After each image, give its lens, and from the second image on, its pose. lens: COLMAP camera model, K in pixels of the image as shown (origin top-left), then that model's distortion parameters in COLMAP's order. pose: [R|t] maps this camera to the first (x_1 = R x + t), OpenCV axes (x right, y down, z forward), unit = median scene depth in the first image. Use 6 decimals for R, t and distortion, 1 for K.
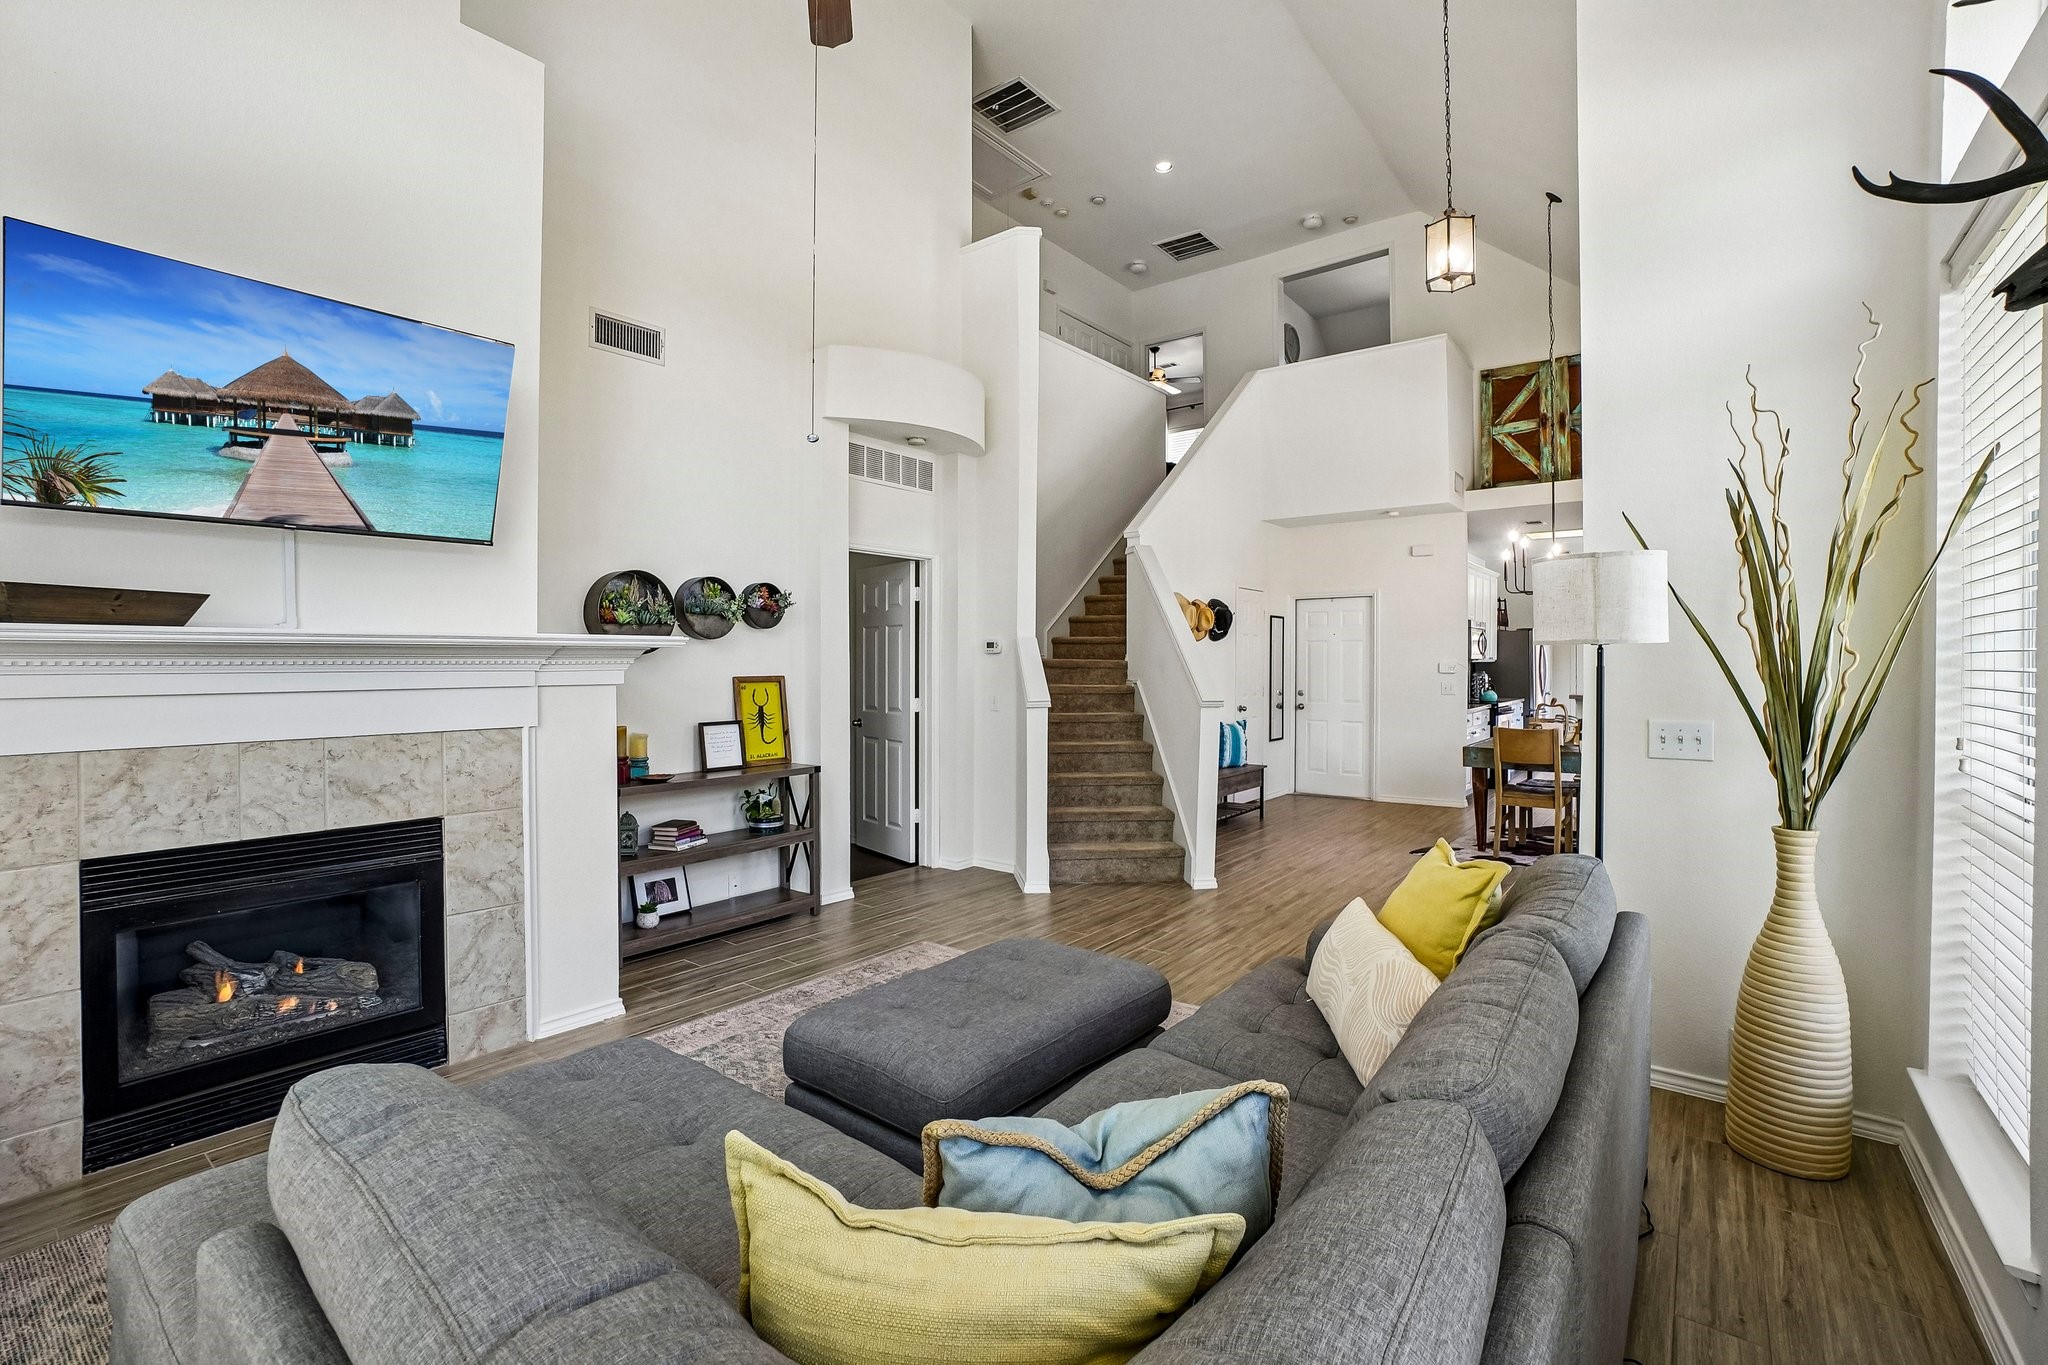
lens RADIAL K [[902.2, 0, 1001.5], [0, 902.2, 675.6], [0, 0, 1]] dist [-0.066711, 0.024973]
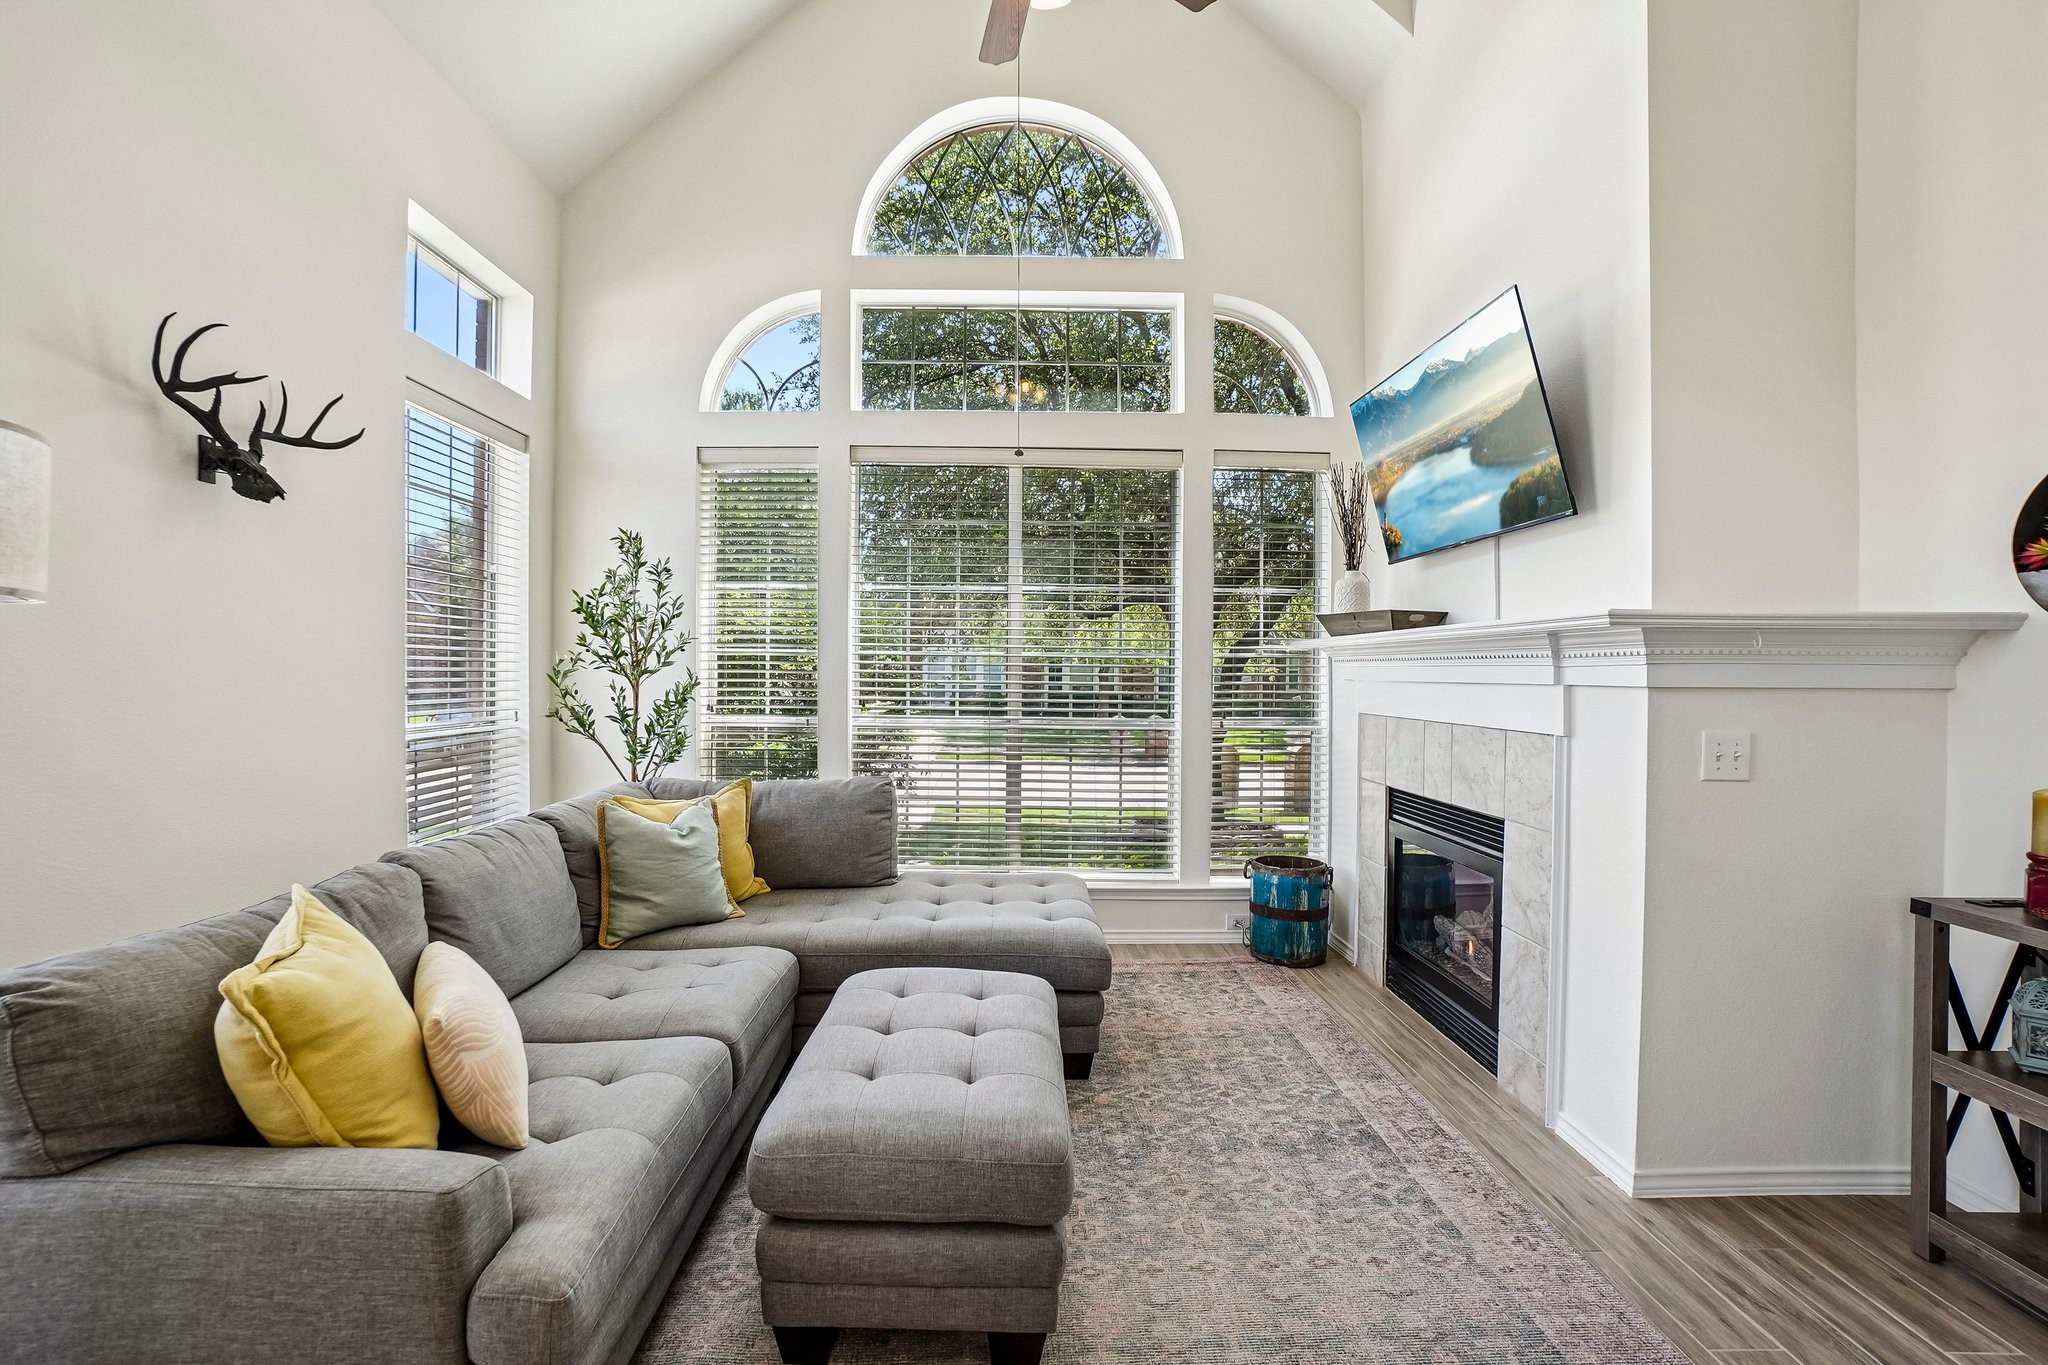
lens RADIAL K [[919.3, 0, 1011.5], [0, 919.3, 673.5], [0, 0, 1]] dist [-0.058077, 0.019545]
pose [[-0.770436, 0.003274, -0.637509, 0.139222], [-0.009648, 0.999812, 0.016794, -0.002634], [0.637444, 0.019090, -0.770260, 0.501464]]
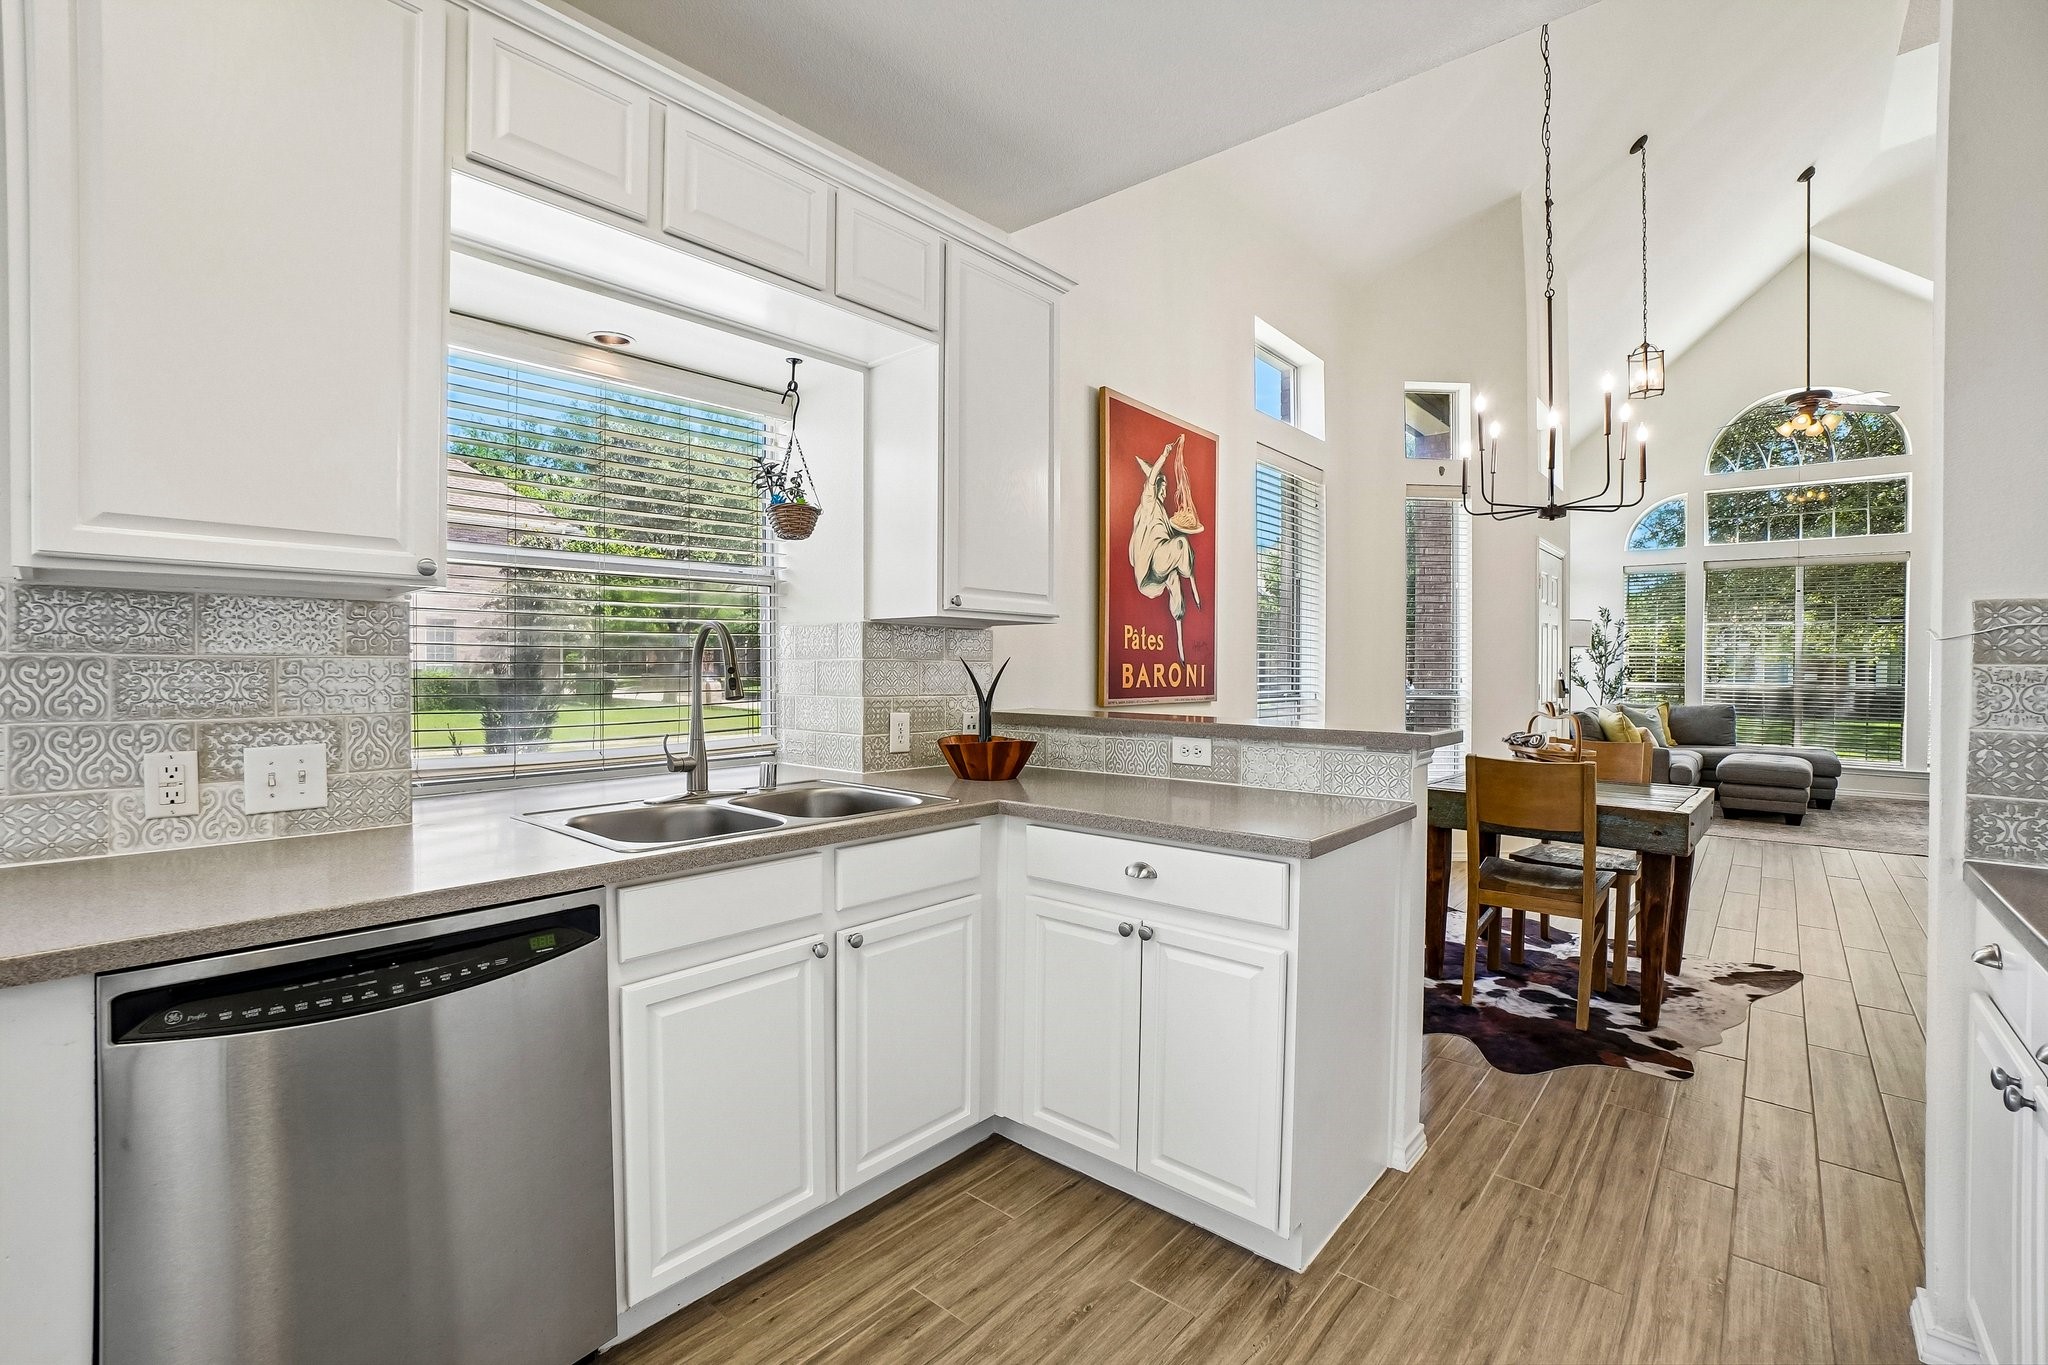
lens RADIAL K [[902.2, 0, 1001.5], [0, 902.2, 675.6], [0, 0, 1]] dist [-0.066711, 0.024973]
pose [[-0.998628, -0.003558, 0.052238, 0.731223], [-0.002262, 0.999689, 0.024851, -0.004139], [-0.052310, 0.024698, -0.998325, 1.220400]]
